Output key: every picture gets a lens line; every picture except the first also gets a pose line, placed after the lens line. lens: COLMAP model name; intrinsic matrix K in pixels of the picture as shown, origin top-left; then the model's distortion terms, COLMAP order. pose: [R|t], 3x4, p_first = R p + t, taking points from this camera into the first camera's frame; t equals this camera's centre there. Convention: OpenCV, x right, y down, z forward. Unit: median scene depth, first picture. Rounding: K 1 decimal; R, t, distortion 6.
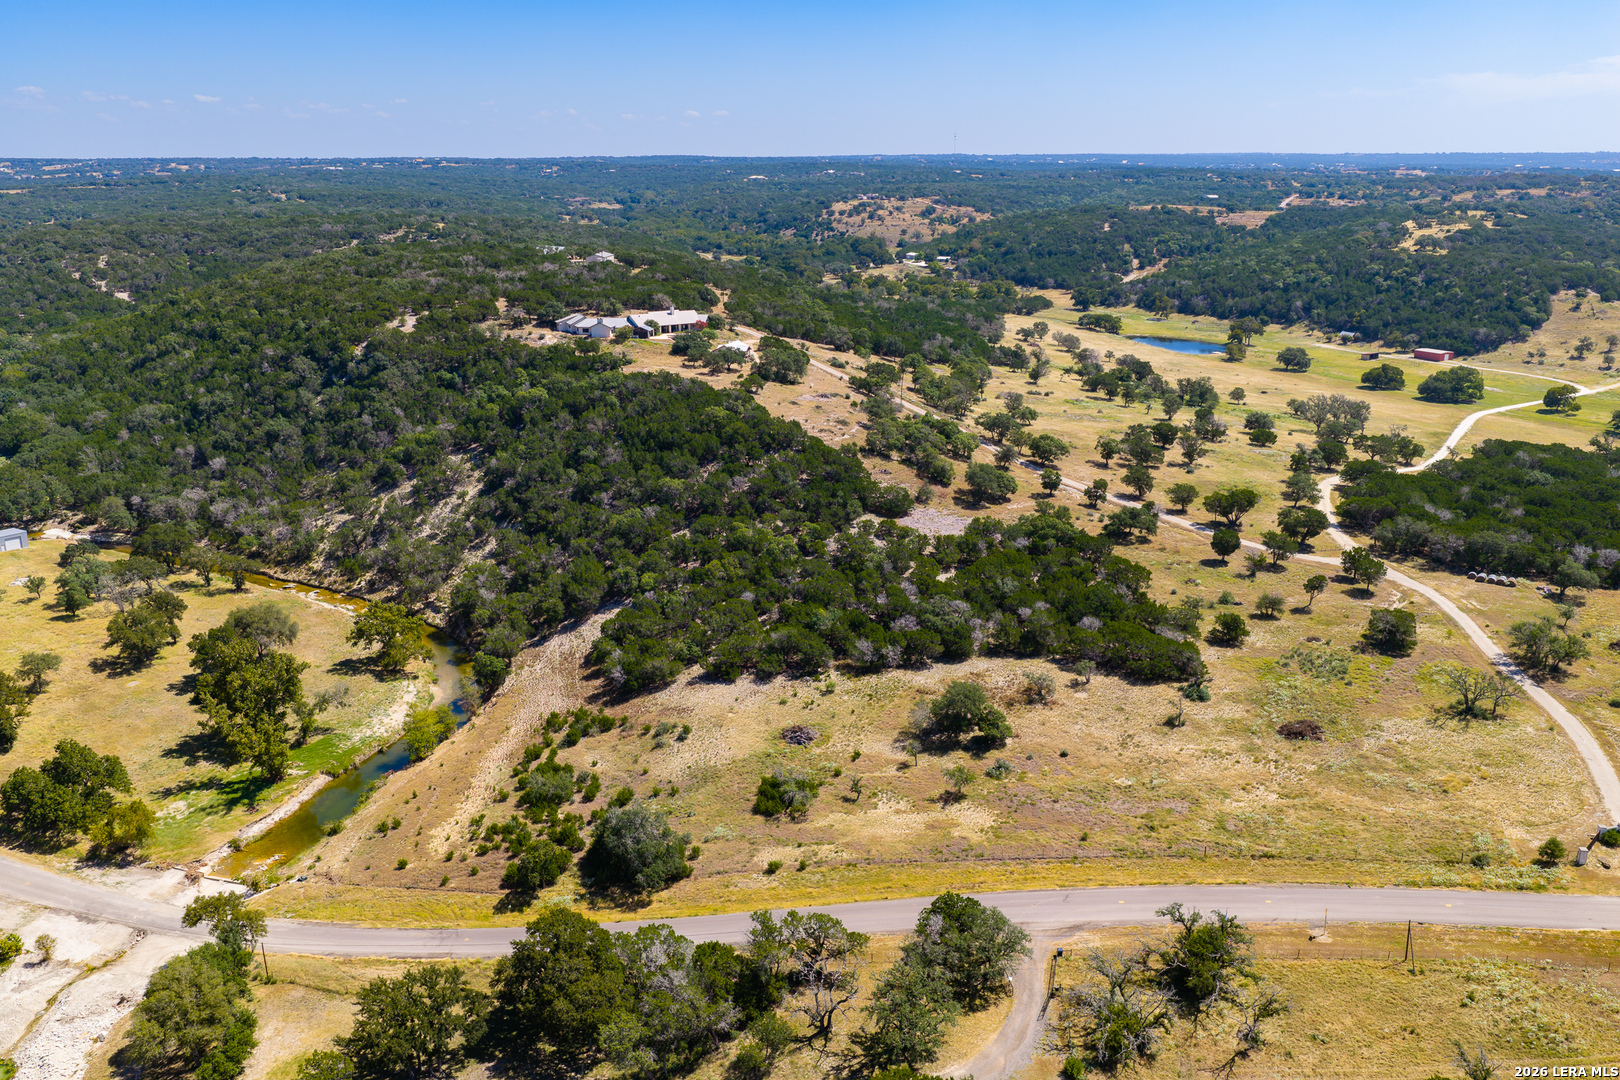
lens RADIAL K [[1328.3, 0, 800.3], [0, 1328.3, 544.4], [0, 0, 1]] dist [0.008199, -0.015845]
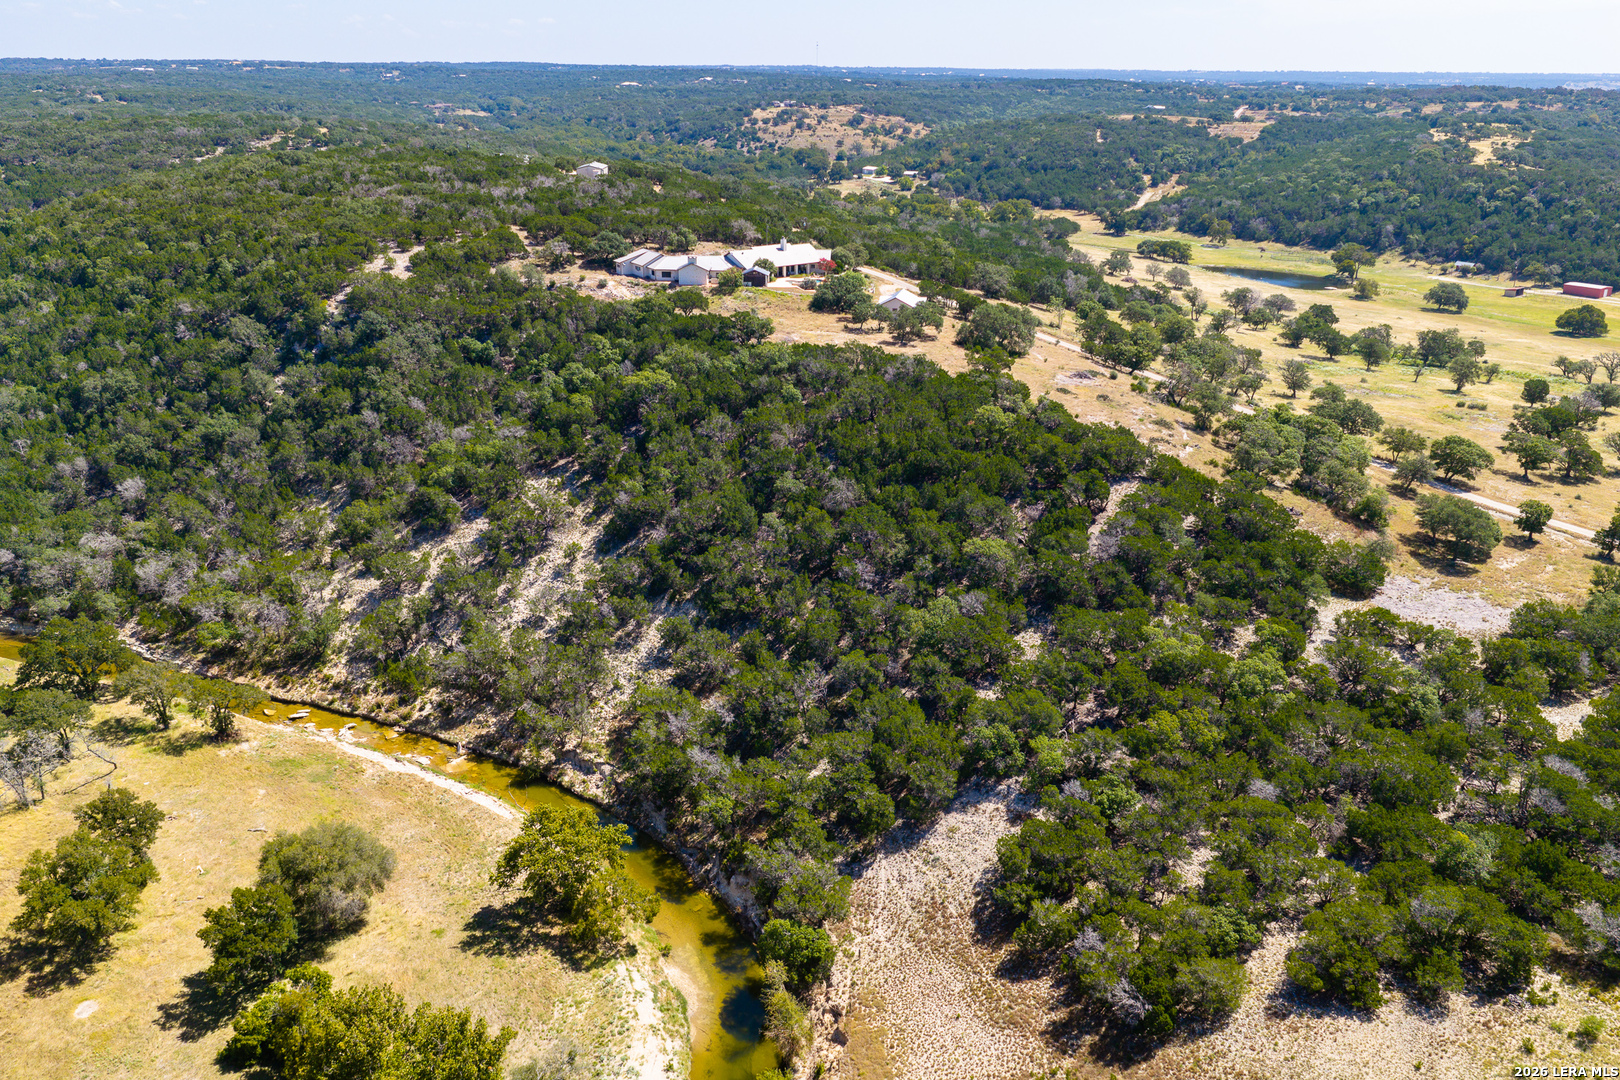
lens RADIAL K [[1328.3, 0, 800.3], [0, 1328.3, 544.4], [0, 0, 1]] dist [0.008199, -0.015845]
pose [[0.992560, -0.029333, 0.118174, -0.179259], [0.022263, 0.997907, 0.060711, -0.061192], [-0.119708, -0.057628, 0.991135, 0.297407]]
